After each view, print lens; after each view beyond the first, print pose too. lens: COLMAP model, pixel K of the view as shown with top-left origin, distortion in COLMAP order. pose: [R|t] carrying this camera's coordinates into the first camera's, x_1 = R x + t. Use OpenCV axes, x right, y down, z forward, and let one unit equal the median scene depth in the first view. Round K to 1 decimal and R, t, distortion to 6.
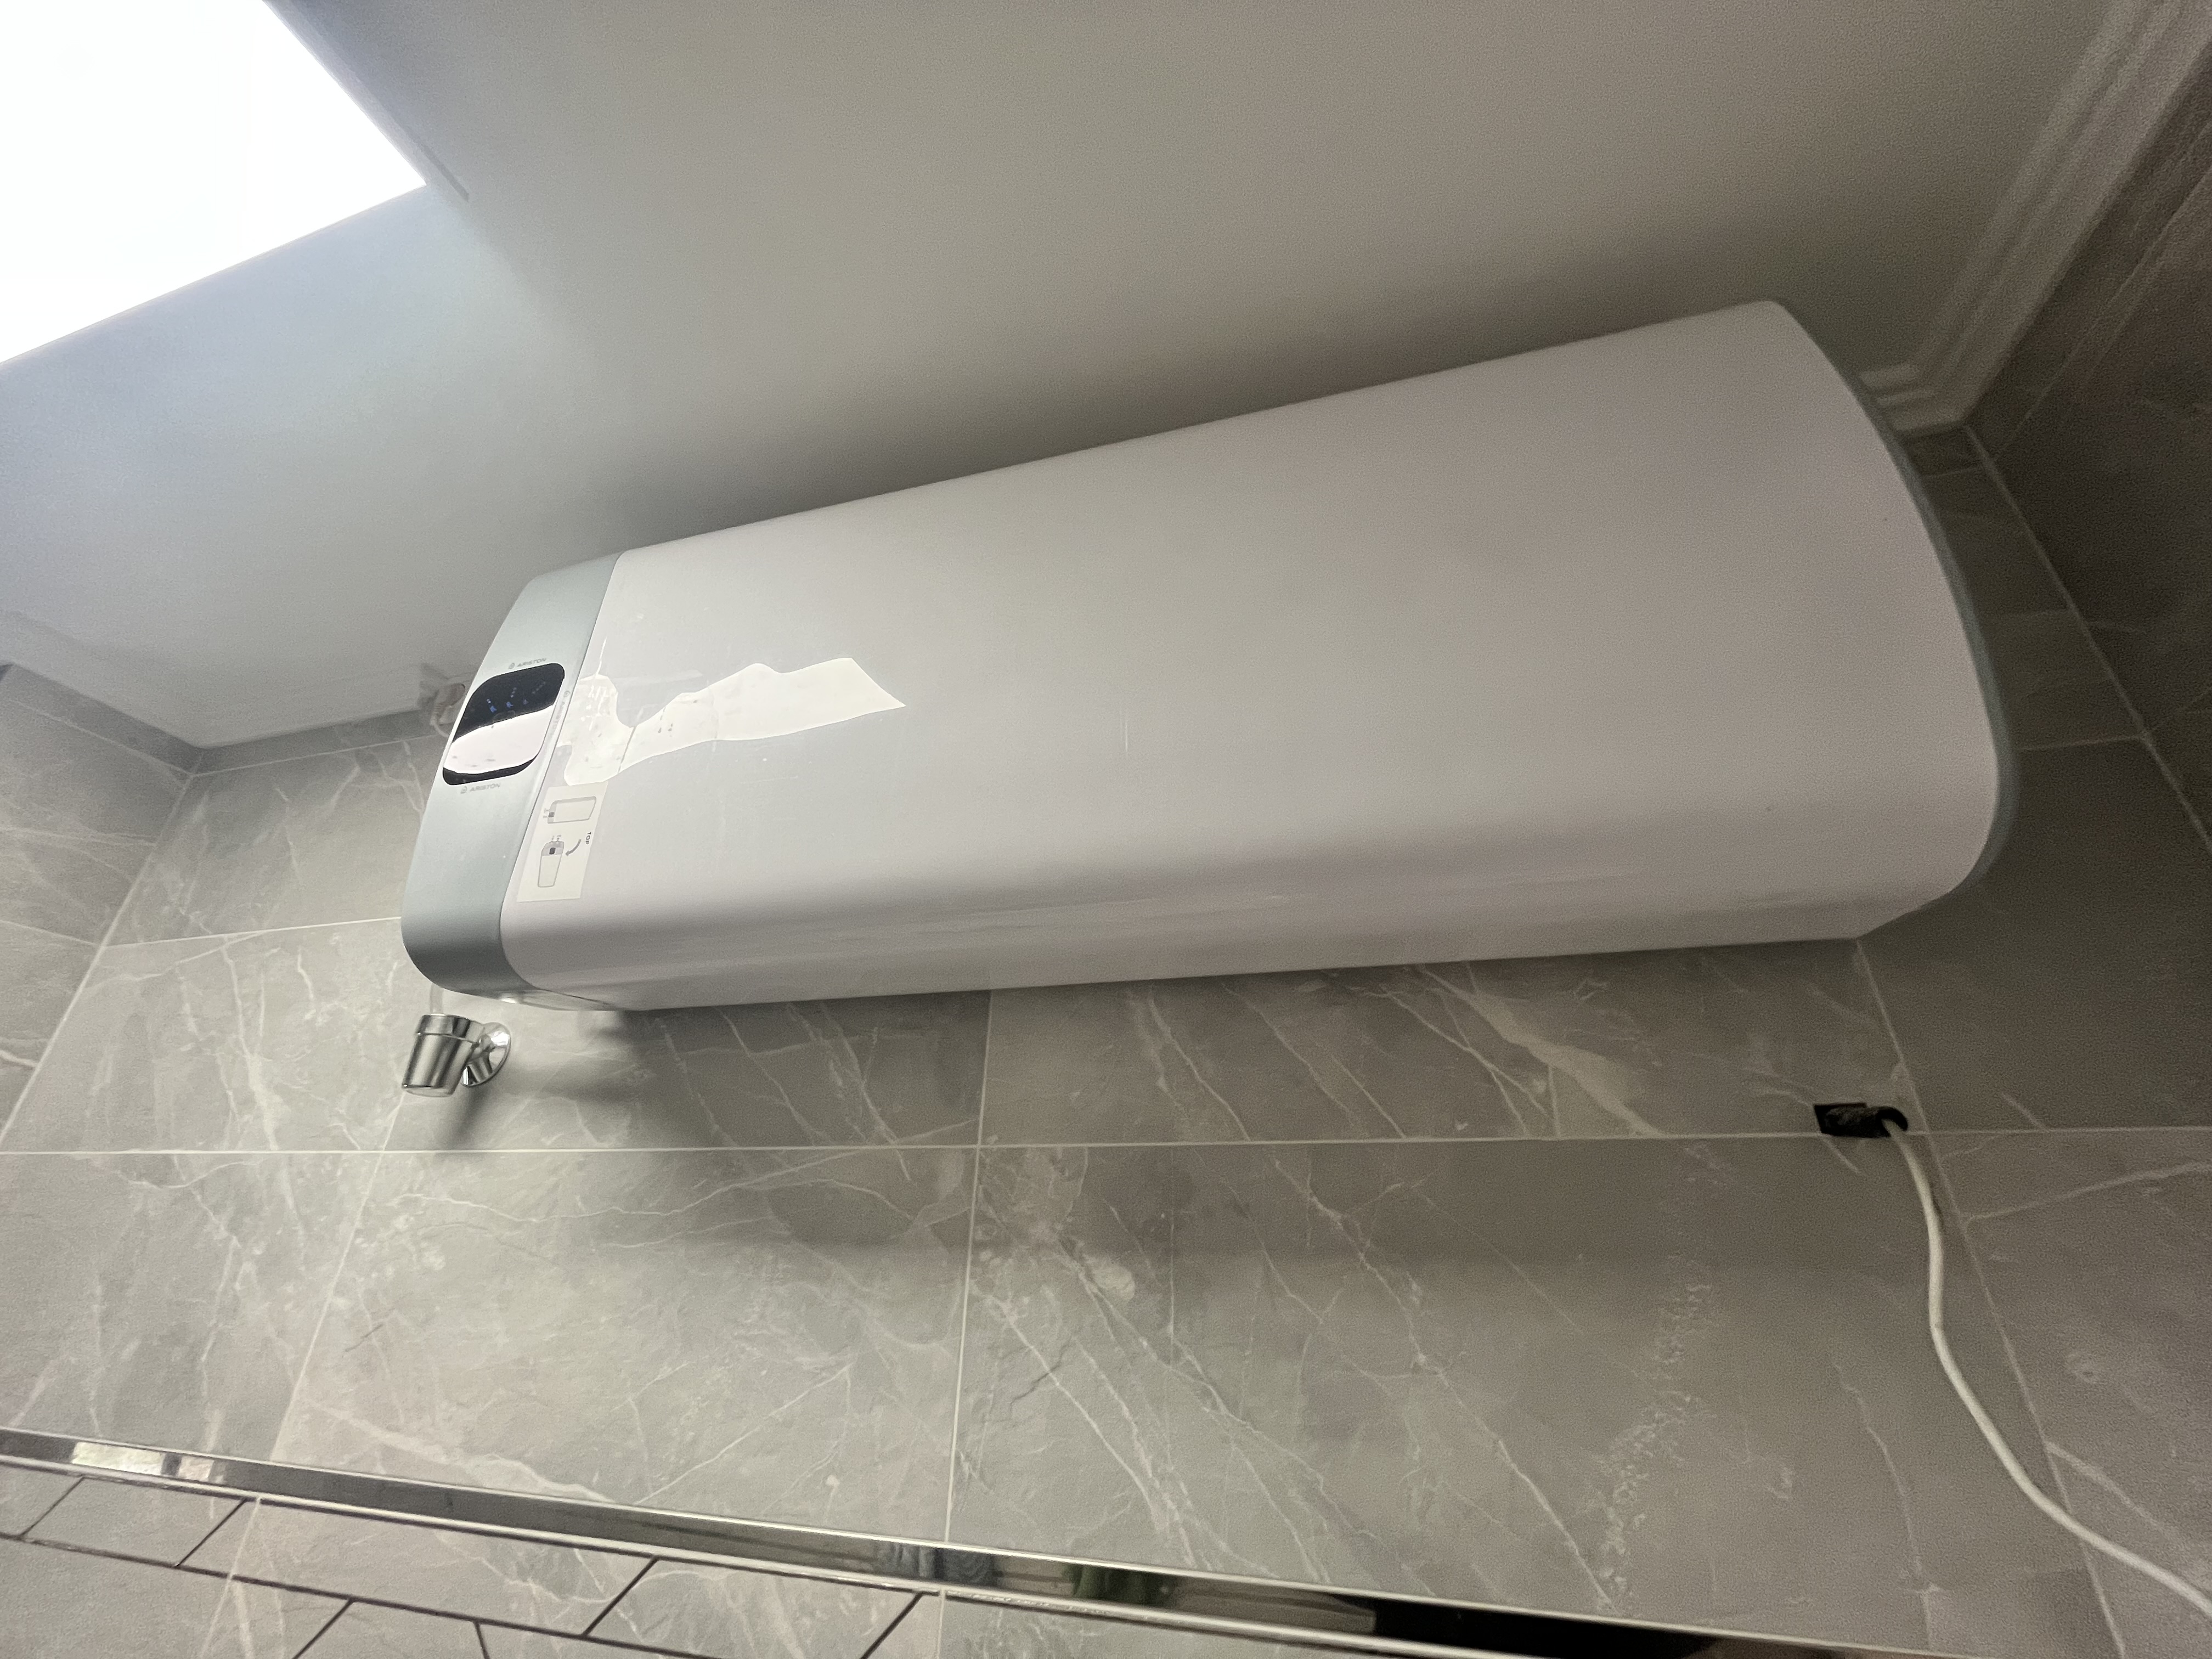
lens RADIAL K [[886.4, 0, 1106.0], [0, 886.4, 829.5], [0, 0, 1]] dist [-0.002031, -0.000584]
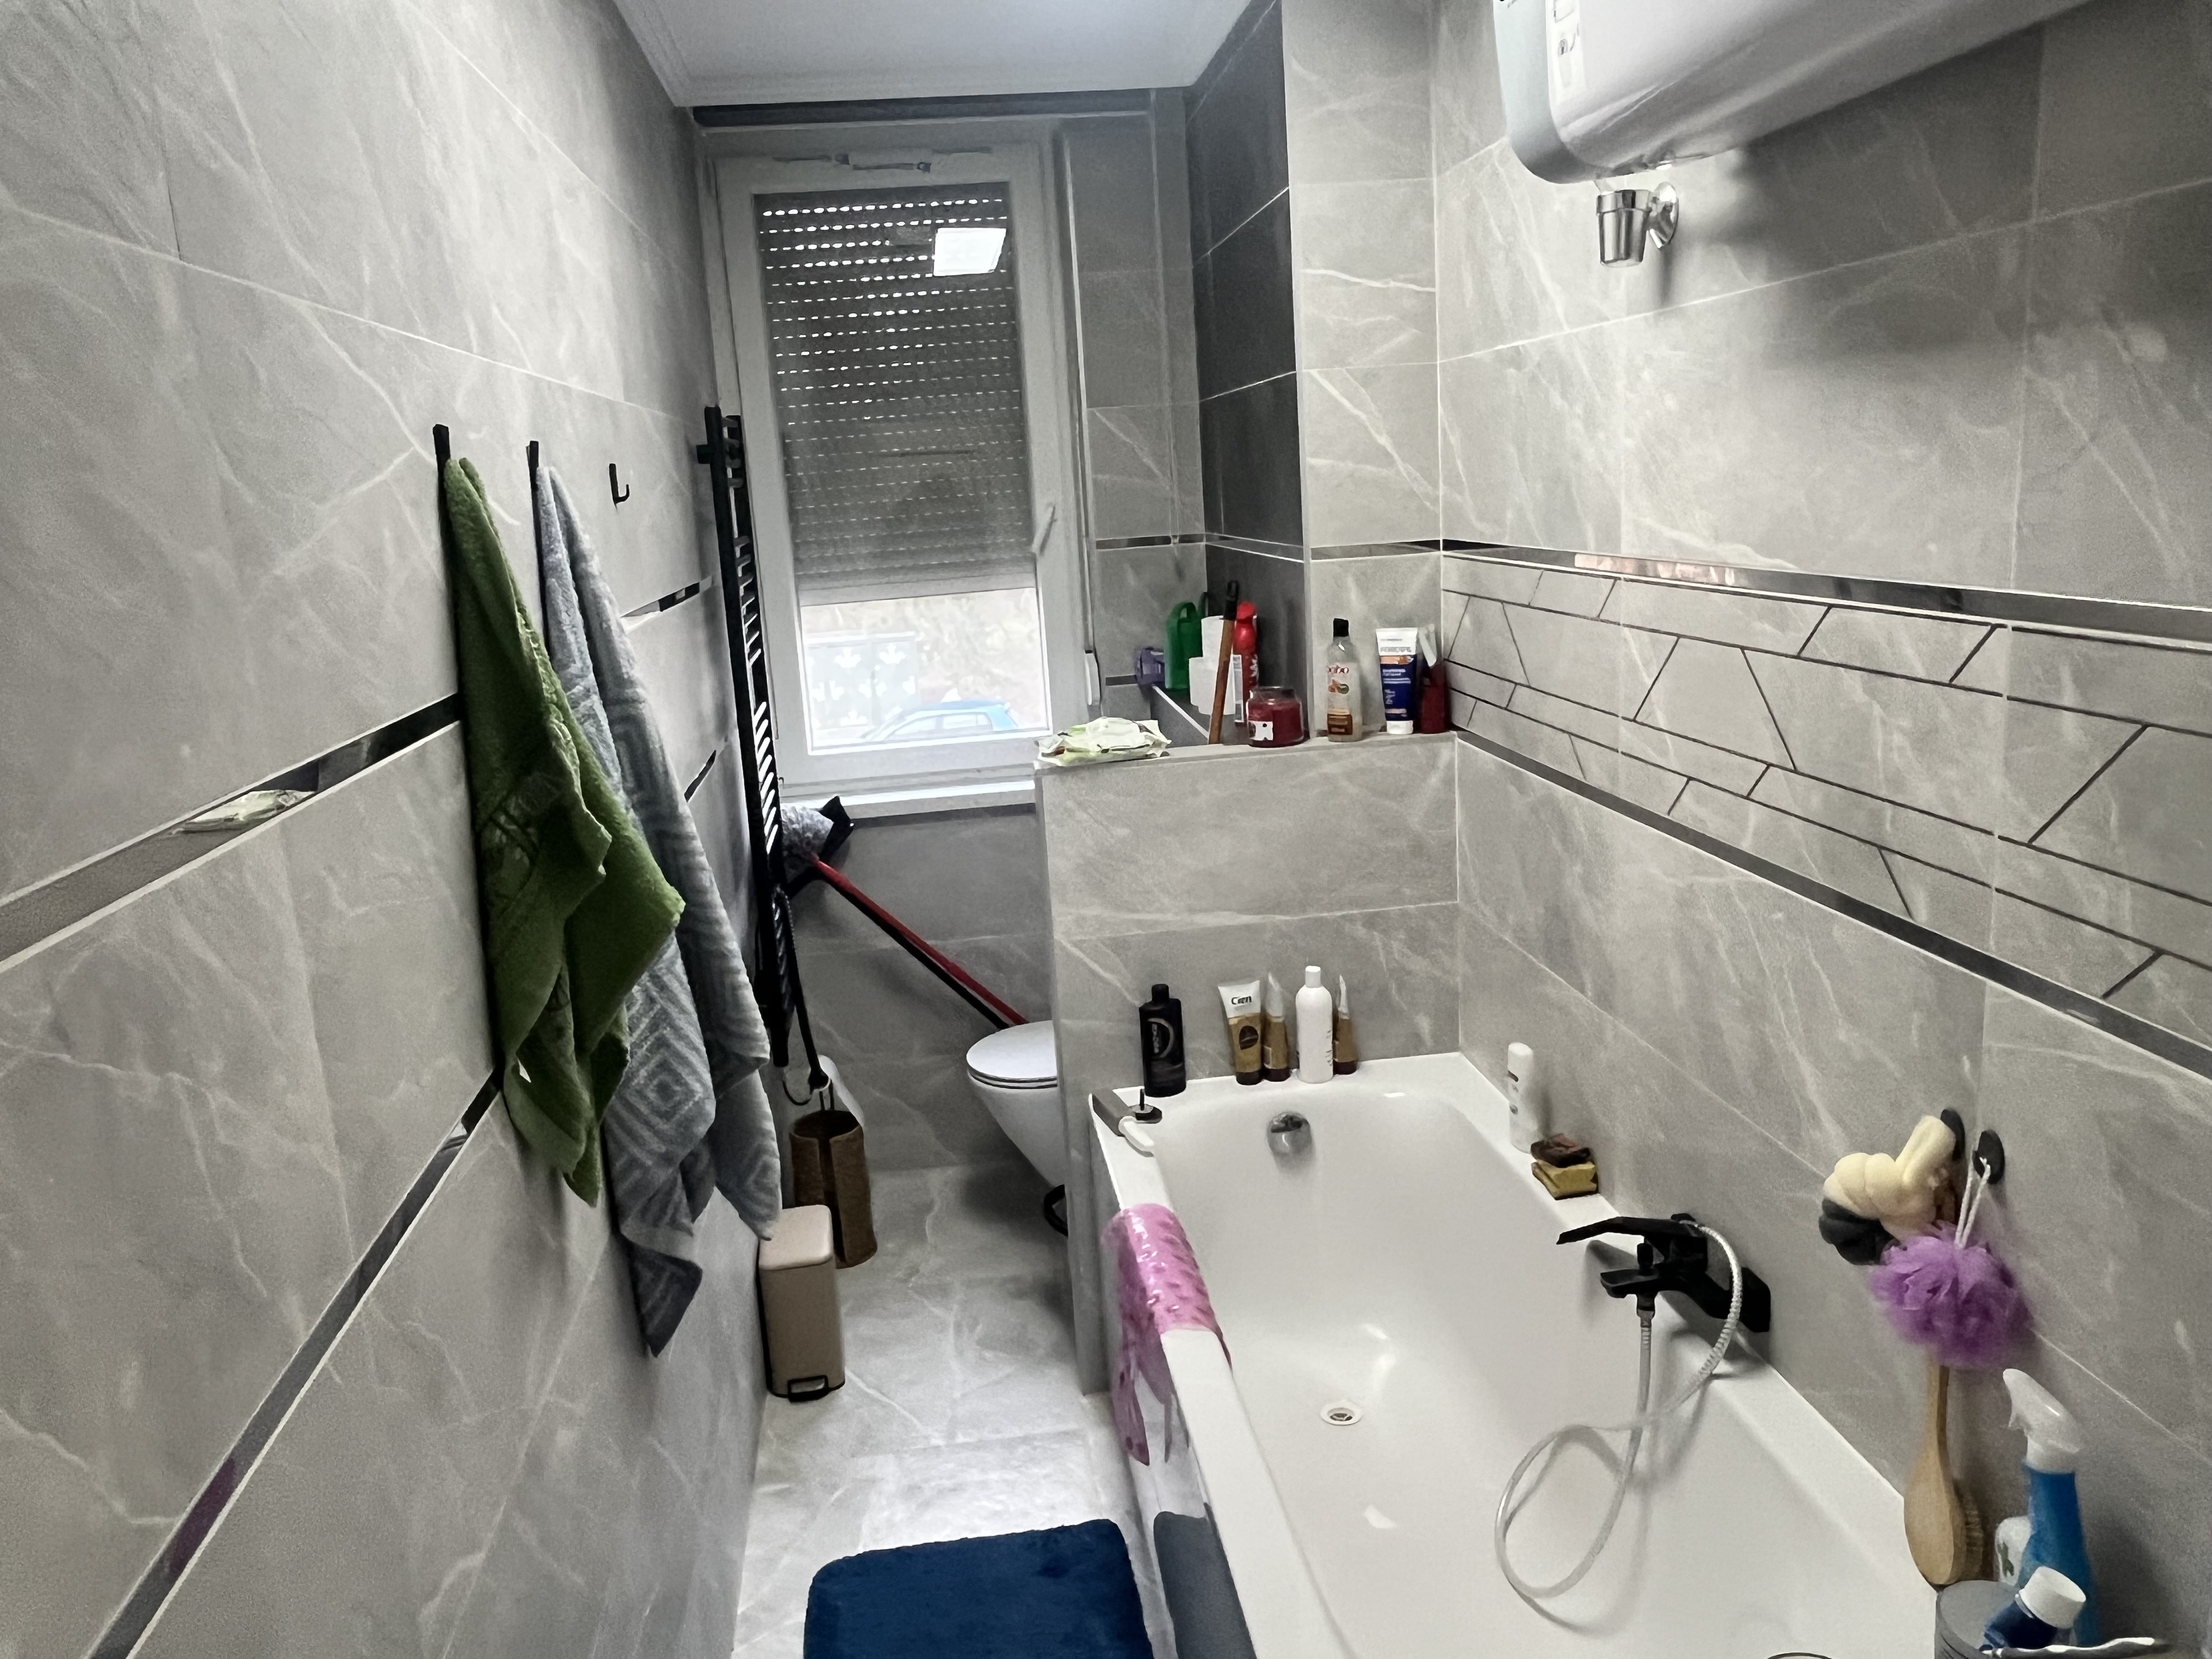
lens RADIAL K [[1585.3, 0, 1106.0], [0, 1585.3, 829.5], [0, 0, 1]] dist [0.004426, -0.001441]
pose [[0.392164, 0.151426, -0.907346, 0.979183], [0.469888, 0.814993, 0.339104, -0.110090], [0.790830, -0.559335, 0.248458, -0.429572]]
